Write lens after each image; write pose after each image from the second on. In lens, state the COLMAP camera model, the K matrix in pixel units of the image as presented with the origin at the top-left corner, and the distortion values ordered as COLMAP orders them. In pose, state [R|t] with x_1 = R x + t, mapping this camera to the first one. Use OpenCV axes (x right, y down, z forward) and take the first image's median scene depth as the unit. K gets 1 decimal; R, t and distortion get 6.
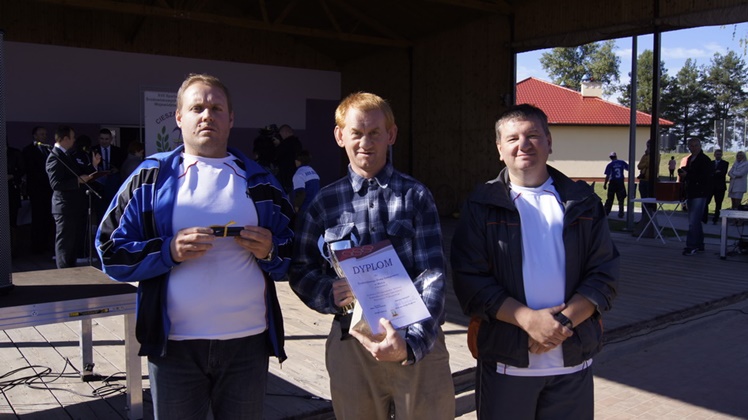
lens RADIAL K [[636.1, 0, 373.5], [0, 636.1, 207.3], [0, 0, 1]] dist [-0.069161, 0.000875]
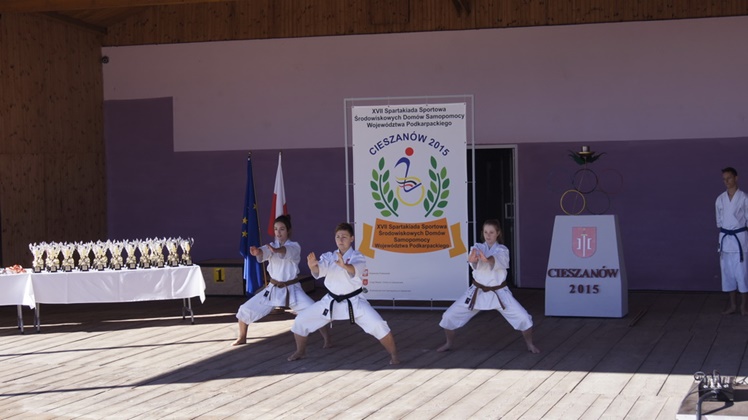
lens RADIAL K [[1342.0, 0, 378.1], [0, 1342.0, 213.3], [0, 0, 1]] dist [-0.007764, 0.000000]
pose [[0.560461, 0.019115, -0.827960, 0.803596], [-0.043596, 0.999028, -0.006447, -0.062779], [0.827033, 0.039709, 0.560750, 0.227492]]
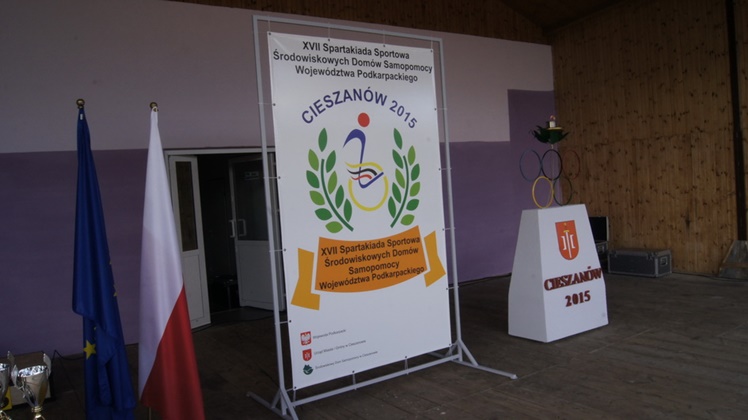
lens RADIAL K [[579.2, 0, 371.6], [0, 579.2, 211.4], [0, 0, 1]] dist [-0.073575, 0.001721]
pose [[0.994062, -0.068646, -0.084425, -0.278809], [0.065378, 0.997023, -0.040887, -0.065856], [0.086981, 0.035124, 0.995591, 0.670147]]
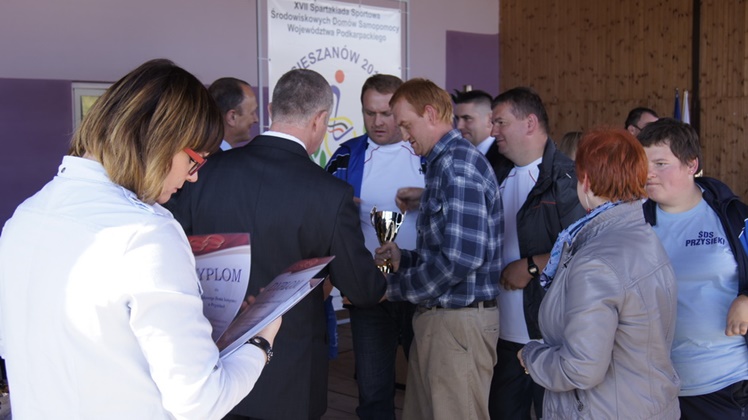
lens RADIAL K [[963.7, 0, 373.6], [0, 963.7, 205.9], [0, 0, 1]] dist [0.001137, 0.000000]
pose [[0.992410, -0.022827, 0.120835, -0.364597], [0.023979, 0.999680, -0.008090, -0.046744], [-0.120612, 0.010926, 0.992640, 0.397462]]
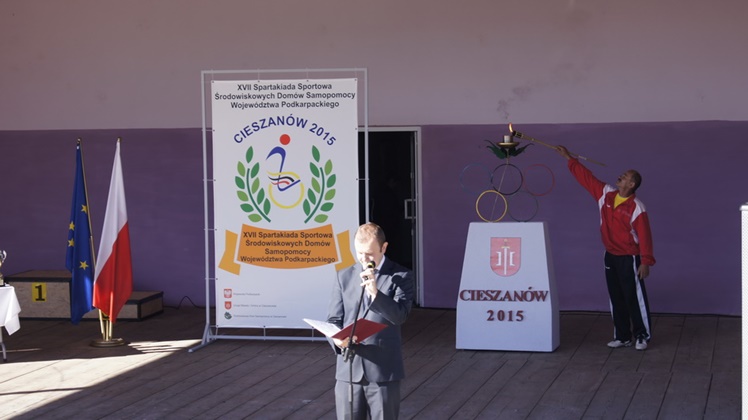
lens RADIAL K [[1676.3, 0, 375.9], [0, 1676.3, 208.9], [0, 0, 1]] dist [0.022049, 0.000000]
pose [[0.625493, 0.033440, -0.779513, 0.780321], [-0.046721, 0.998894, 0.005361, -0.090977], [0.778830, 0.033066, 0.626363, 0.236898]]
